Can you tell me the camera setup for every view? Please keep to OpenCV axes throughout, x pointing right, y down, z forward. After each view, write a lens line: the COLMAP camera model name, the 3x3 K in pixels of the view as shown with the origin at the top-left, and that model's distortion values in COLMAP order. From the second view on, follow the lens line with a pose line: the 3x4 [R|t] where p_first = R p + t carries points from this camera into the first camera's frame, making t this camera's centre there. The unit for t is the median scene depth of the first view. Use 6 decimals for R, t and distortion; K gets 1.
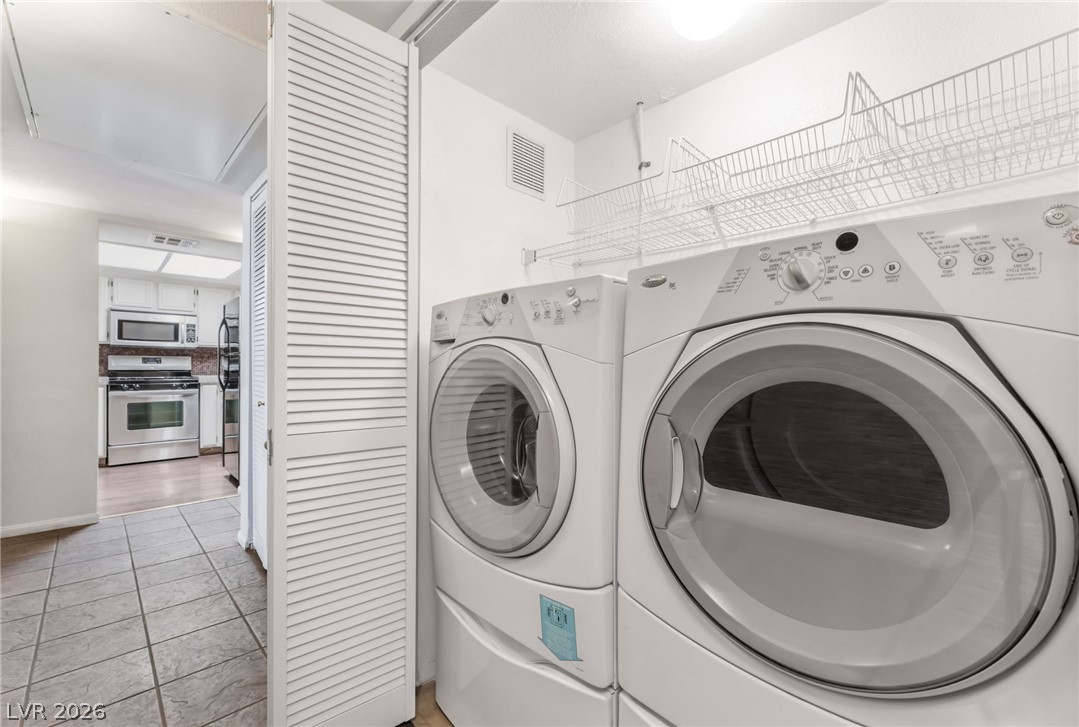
lens RADIAL K [[452.1, 0, 541.1], [0, 452.1, 366.4], [0, 0, 1]] dist [-0.001234, -0.001037]
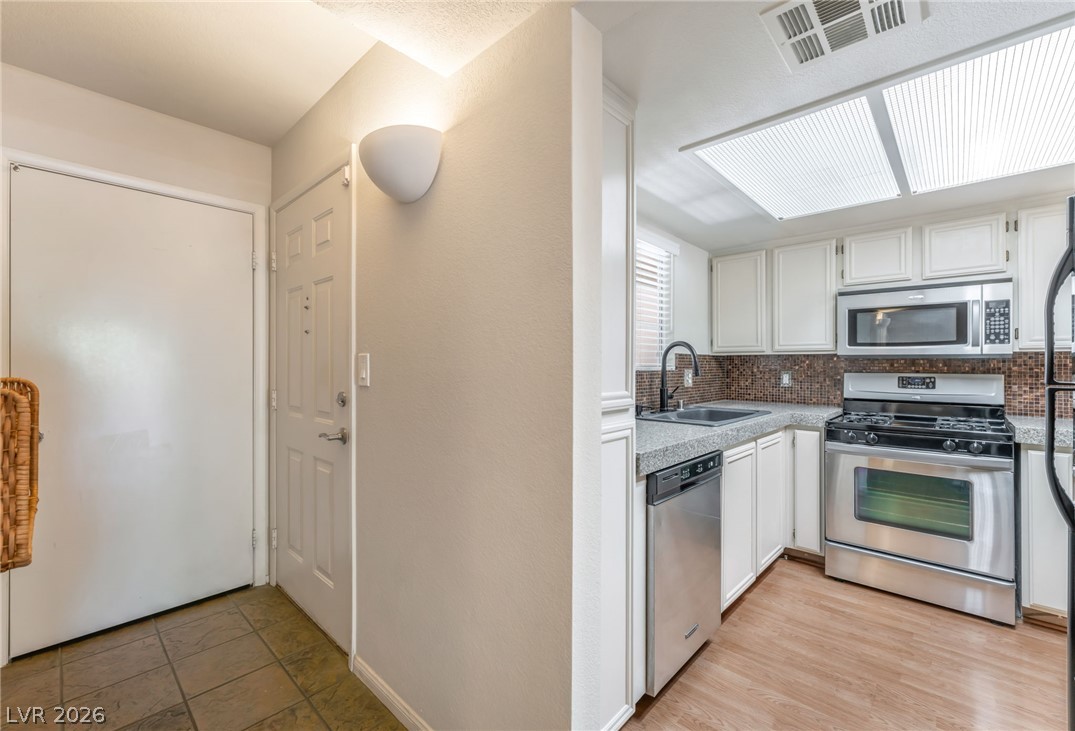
lens RADIAL K [[450.4, 0, 537.4], [0, 450.4, 362.3], [0, 0, 1]] dist [-0.001234, -0.001037]
pose [[0.036428, -0.013564, -0.999244, -0.367267], [-0.002306, 0.999904, -0.013657, -0.028168], [0.999334, 0.002801, 0.036393, 0.551034]]
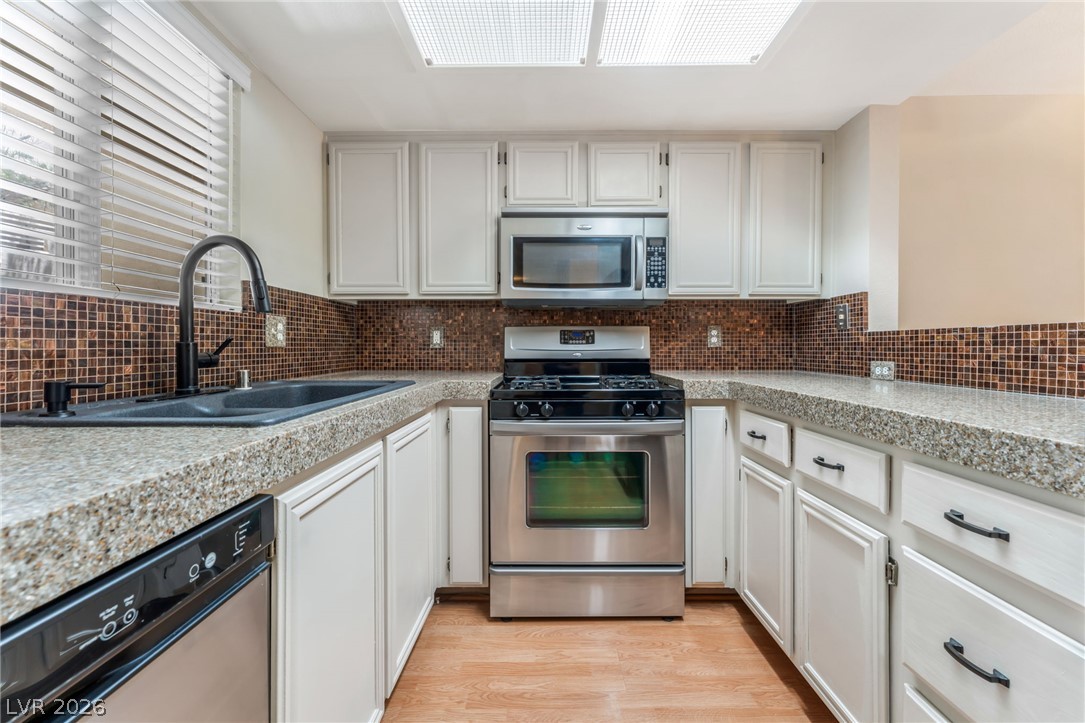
lens RADIAL K [[430.4, 0, 547.9], [0, 430.4, 348.5], [0, 0, 1]] dist [-0.000934, 0.000014]
pose [[0.714354, -0.006850, -0.699751, -0.594783], [0.006970, 0.999972, -0.002674, -0.001148], [0.699750, -0.002967, 0.714382, 0.686505]]
